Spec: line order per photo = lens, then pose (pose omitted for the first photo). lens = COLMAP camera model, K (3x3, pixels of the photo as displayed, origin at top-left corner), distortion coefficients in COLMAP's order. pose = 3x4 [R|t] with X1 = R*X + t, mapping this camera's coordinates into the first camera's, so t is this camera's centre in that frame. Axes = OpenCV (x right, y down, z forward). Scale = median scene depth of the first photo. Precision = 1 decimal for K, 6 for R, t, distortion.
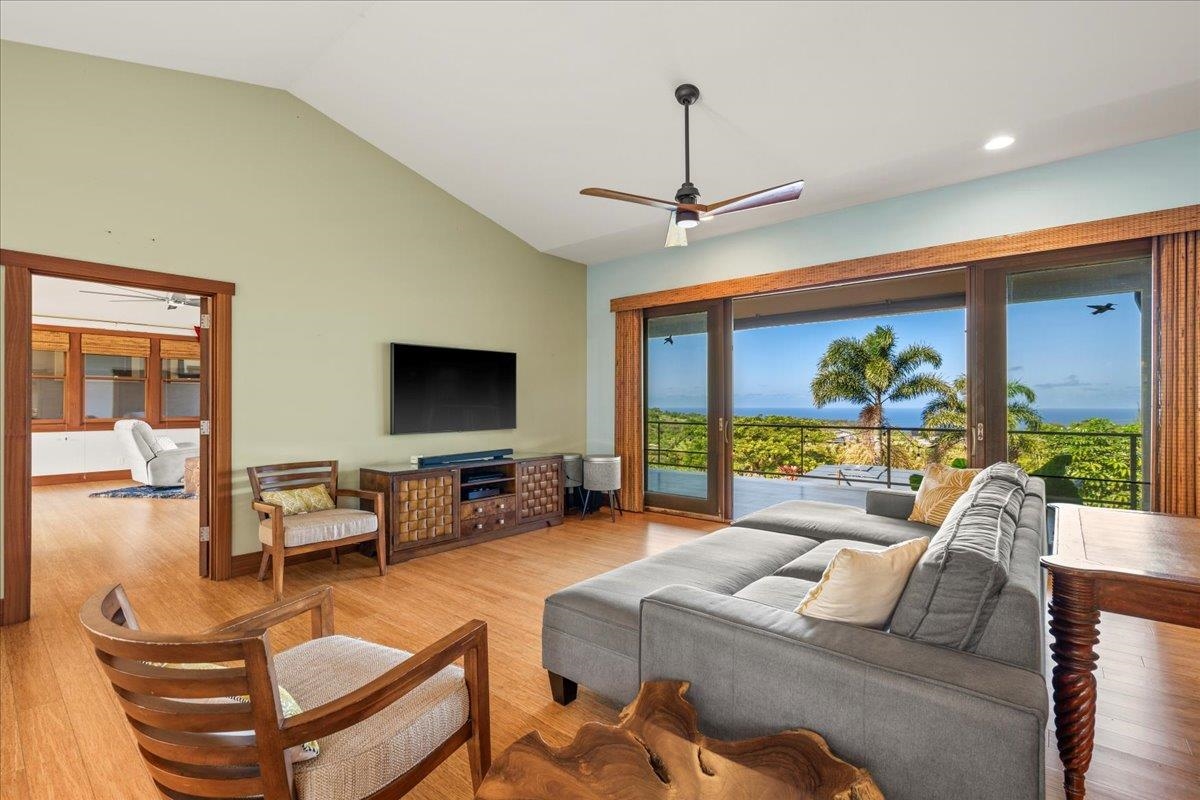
lens RADIAL K [[543.0, 0, 595.9], [0, 543.0, 404.1], [0, 0, 1]] dist [0.000264, -0.000153]
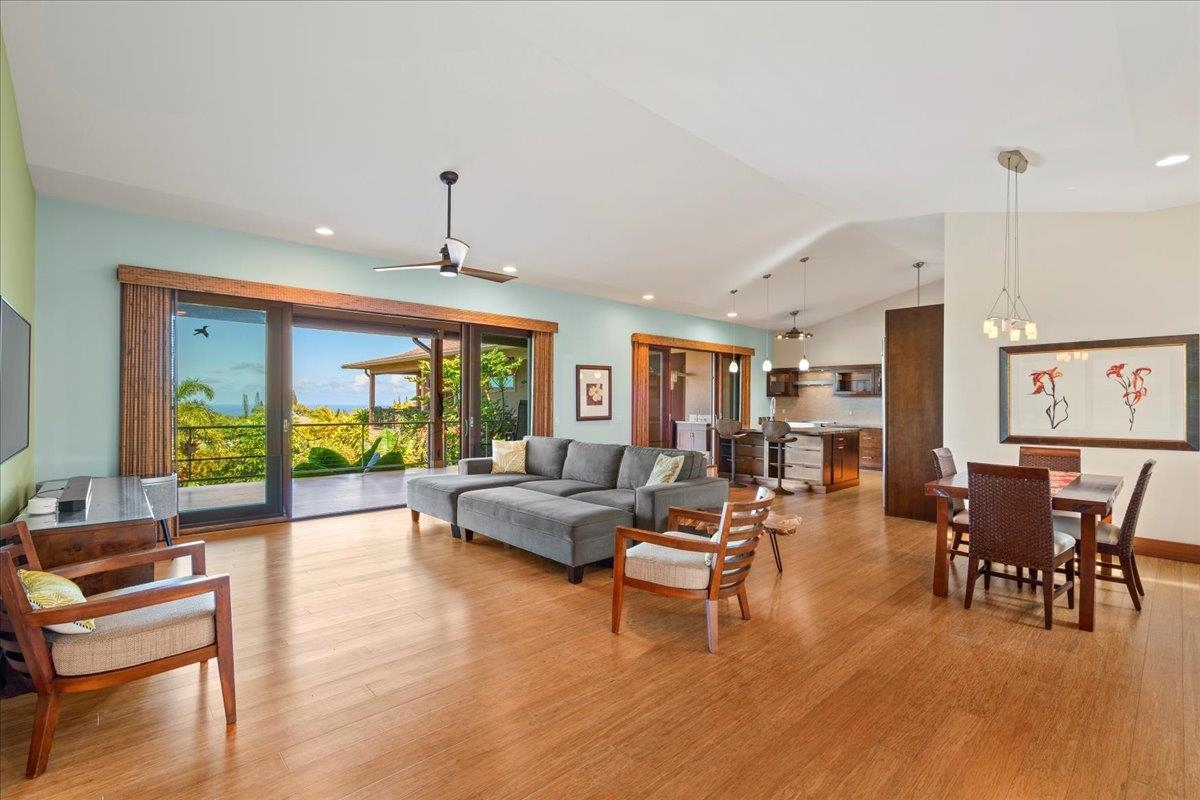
lens RADIAL K [[543.0, 0, 598.3], [0, 543.0, 403.4], [0, 0, 1]] dist [0.000264, -0.000153]
pose [[0.126557, 0.001263, 0.991958, -0.662613], [-0.010147, 0.999949, 0.000021, -0.010223], [-0.991907, -0.010069, 0.126564, 0.273298]]
